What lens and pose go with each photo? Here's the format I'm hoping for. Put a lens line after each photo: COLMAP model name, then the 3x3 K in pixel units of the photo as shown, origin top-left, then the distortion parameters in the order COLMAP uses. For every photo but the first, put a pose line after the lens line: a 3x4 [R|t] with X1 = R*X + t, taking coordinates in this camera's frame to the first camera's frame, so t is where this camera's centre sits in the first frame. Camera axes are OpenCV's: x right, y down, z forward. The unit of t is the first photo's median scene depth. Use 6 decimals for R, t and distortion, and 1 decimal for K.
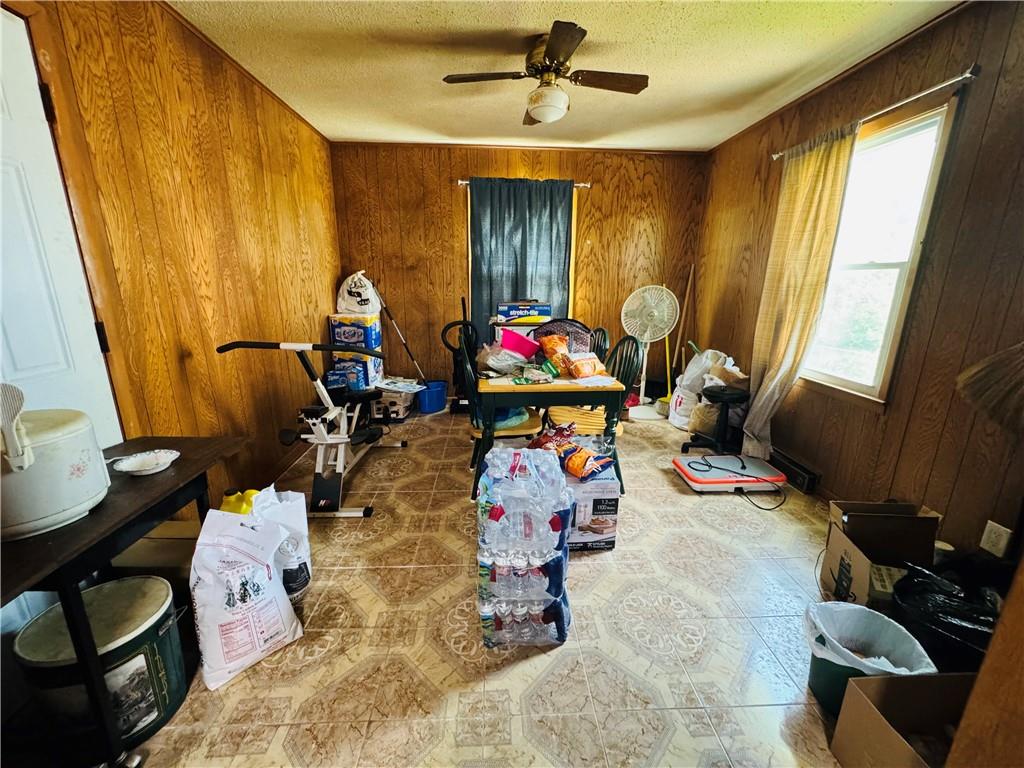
lens RADIAL K [[410.8, 0, 510.7], [0, 410.8, 381.8], [0, 0, 1]] dist [0.000518, 0.000635]
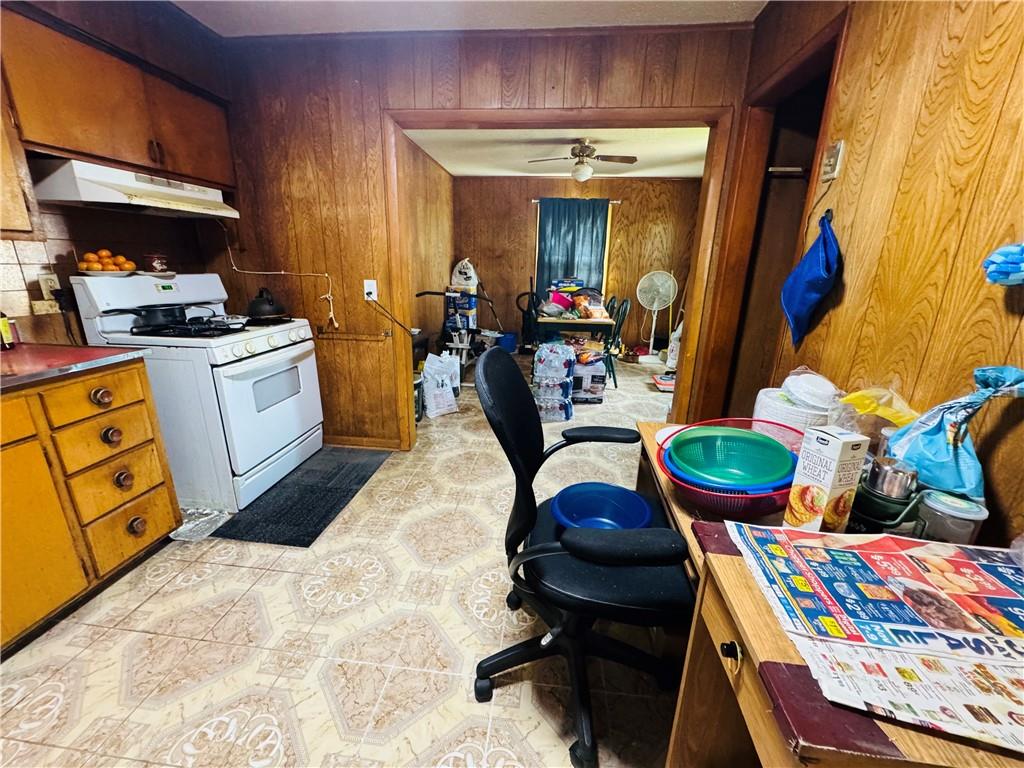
lens RADIAL K [[410.8, 0, 512.2], [0, 410.8, 383.5], [0, 0, 1]] dist [0.000518, 0.000635]
pose [[0.988106, 0.056537, -0.143007, 0.055764], [-0.052235, 0.998067, 0.033665, 0.145327], [0.144634, -0.025794, 0.989149, -0.541040]]
